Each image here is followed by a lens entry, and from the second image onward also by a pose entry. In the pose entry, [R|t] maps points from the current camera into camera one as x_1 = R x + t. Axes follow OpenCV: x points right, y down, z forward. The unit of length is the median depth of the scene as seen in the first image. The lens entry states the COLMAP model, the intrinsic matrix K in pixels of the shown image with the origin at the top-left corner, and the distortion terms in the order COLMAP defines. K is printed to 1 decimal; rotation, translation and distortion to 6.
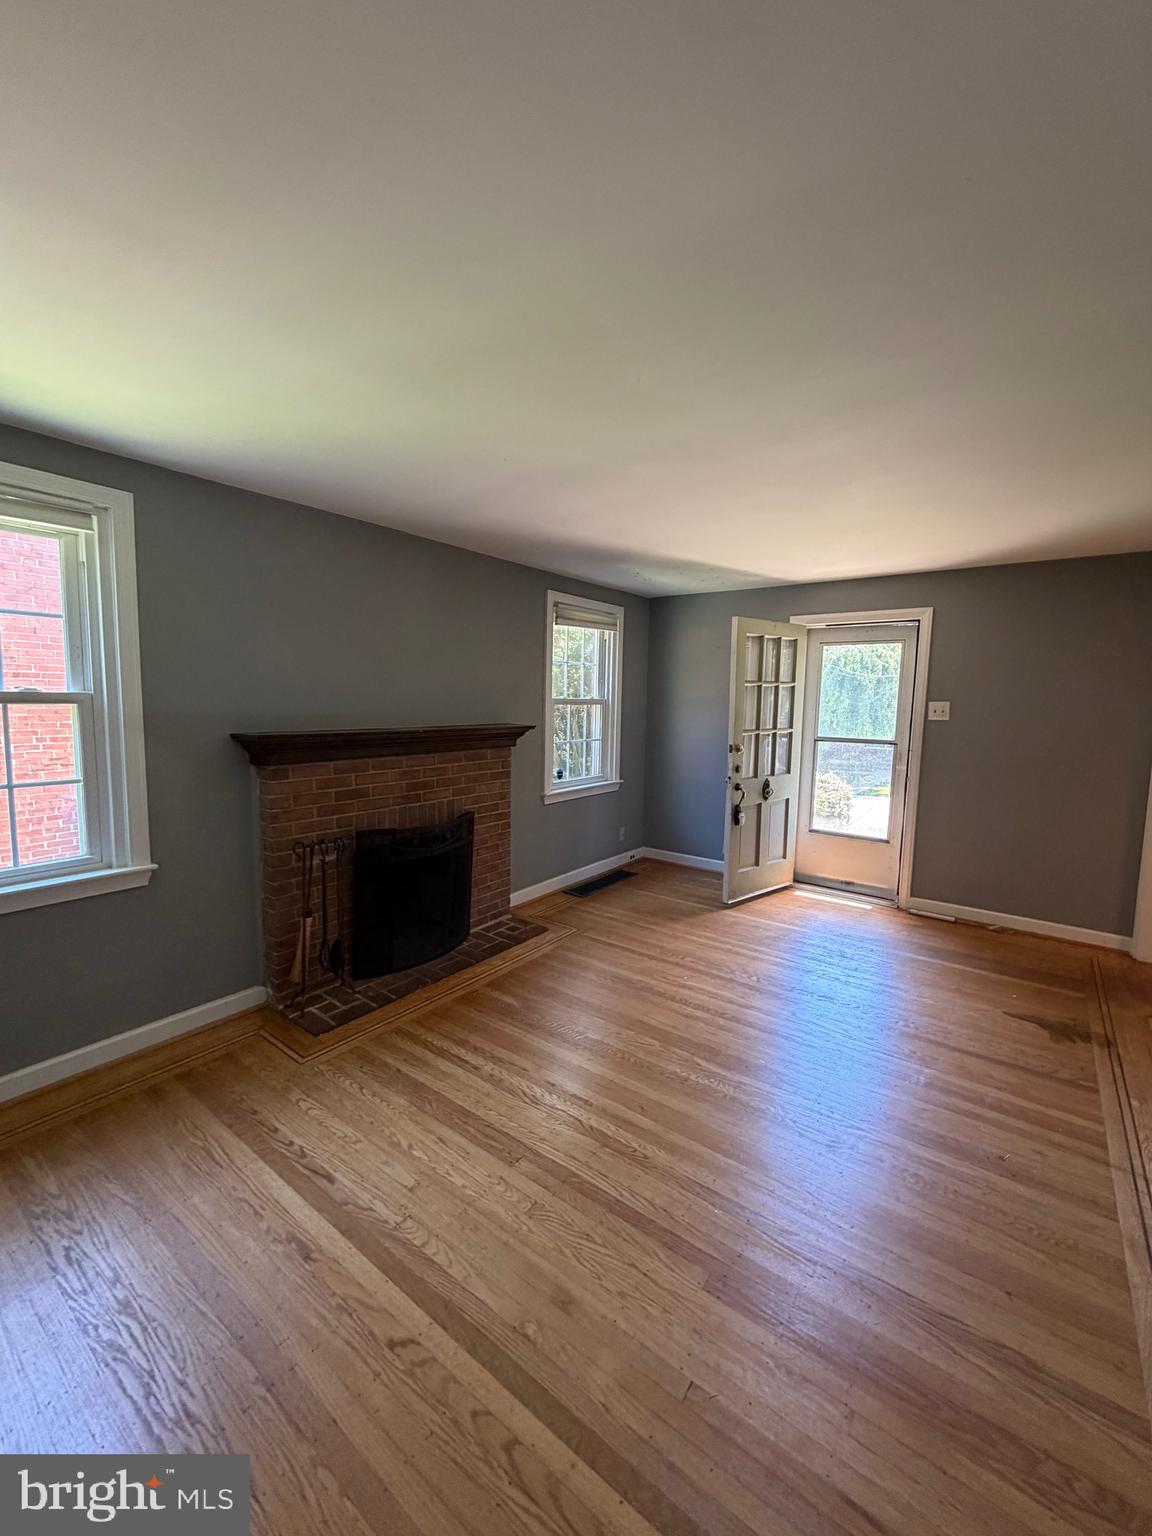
lens RADIAL K [[617.1, 0, 576.9], [0, 617.1, 763.6], [0, 0, 1]] dist [-0.000253, 0.000146]
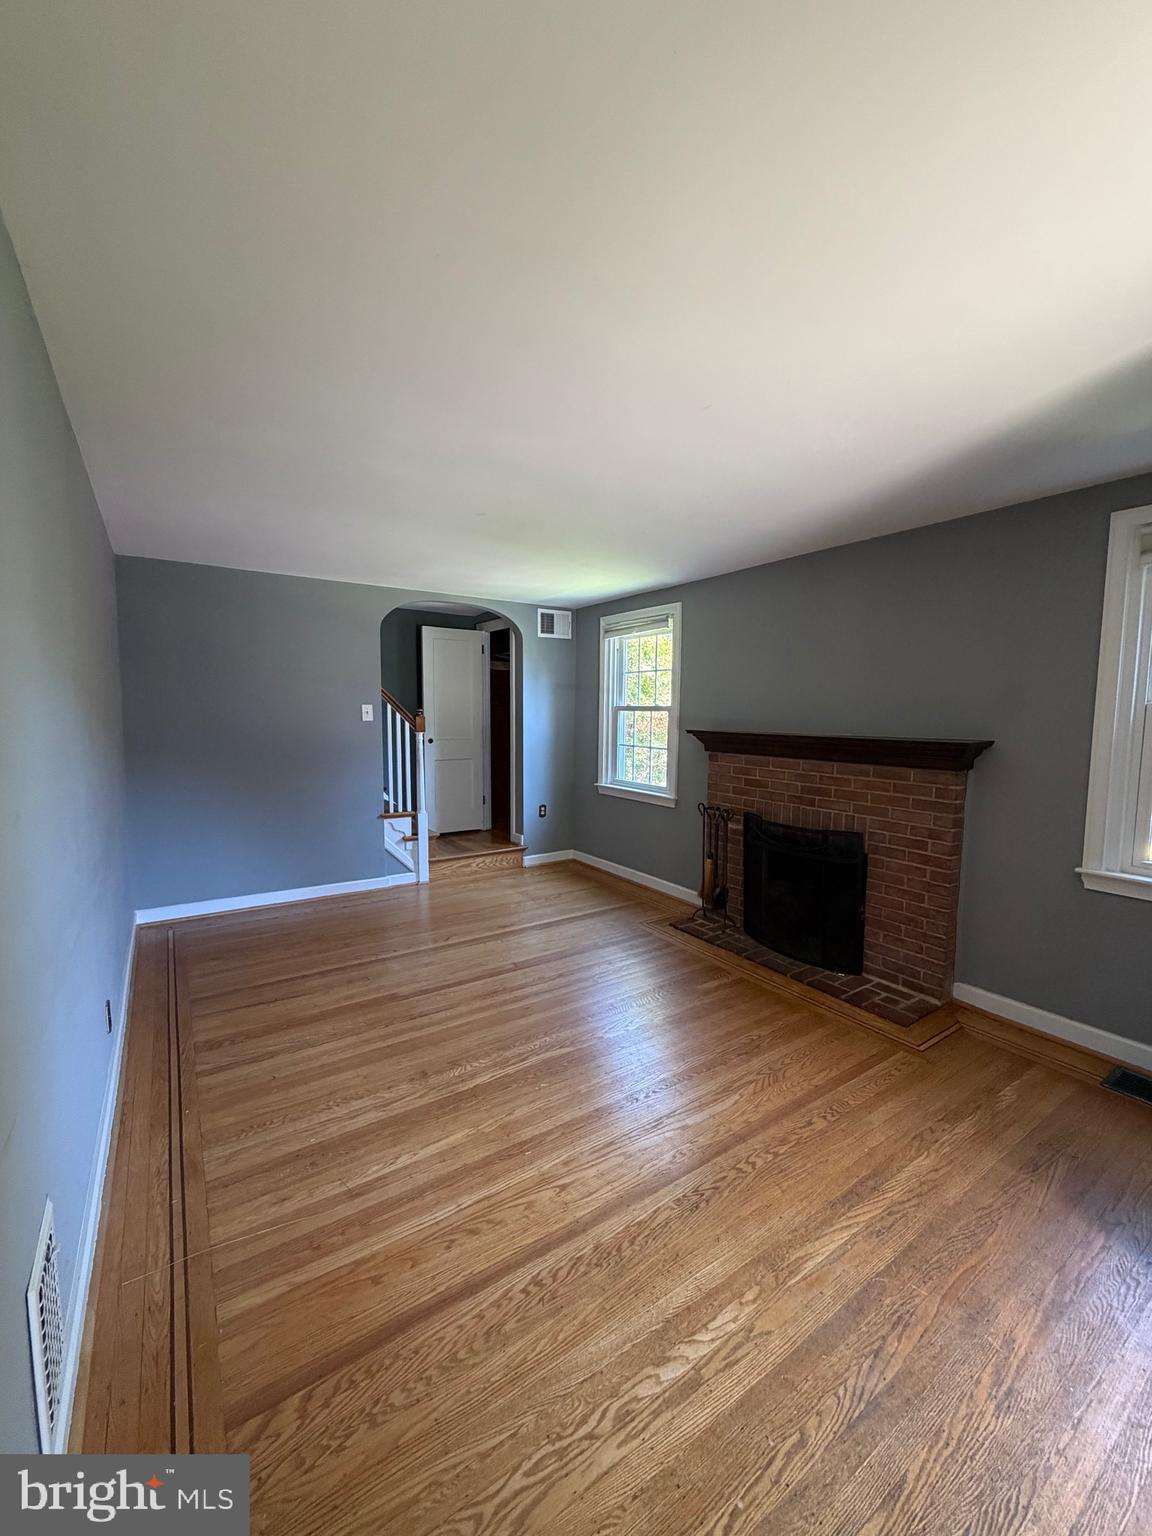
lens RADIAL K [[617.1, 0, 574.7], [0, 617.1, 766.7], [0, 0, 1]] dist [-0.000253, 0.000146]
pose [[-0.337230, 0.063771, -0.939260, 0.899034], [-0.115306, 0.987393, 0.108438, -0.074116], [0.934334, 0.144870, -0.325625, 1.020009]]
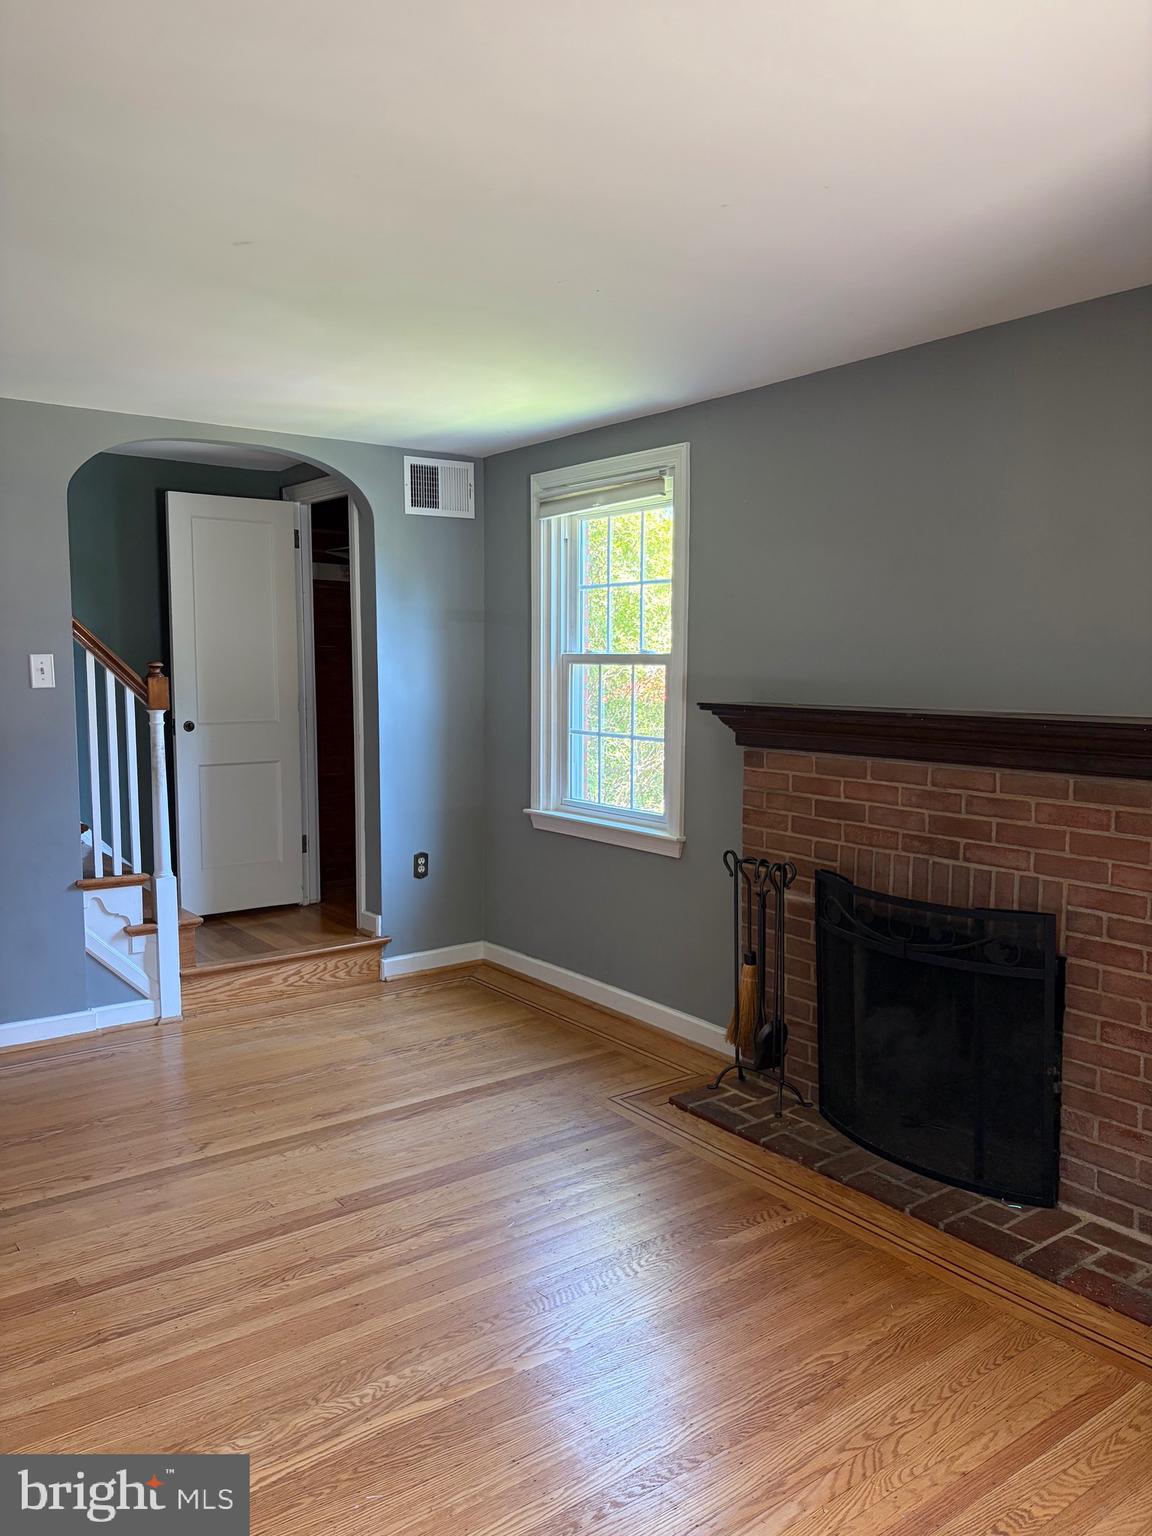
lens RADIAL K [[1171.3, 0, 574.3], [0, 1171.3, 769.0], [0, 0, 1]] dist [0.041424, -0.032977]
pose [[-0.289888, 0.071001, -0.954423, 0.795205], [-0.109589, 0.988223, 0.106801, -0.084119], [0.950766, 0.135554, -0.278693, 1.029715]]
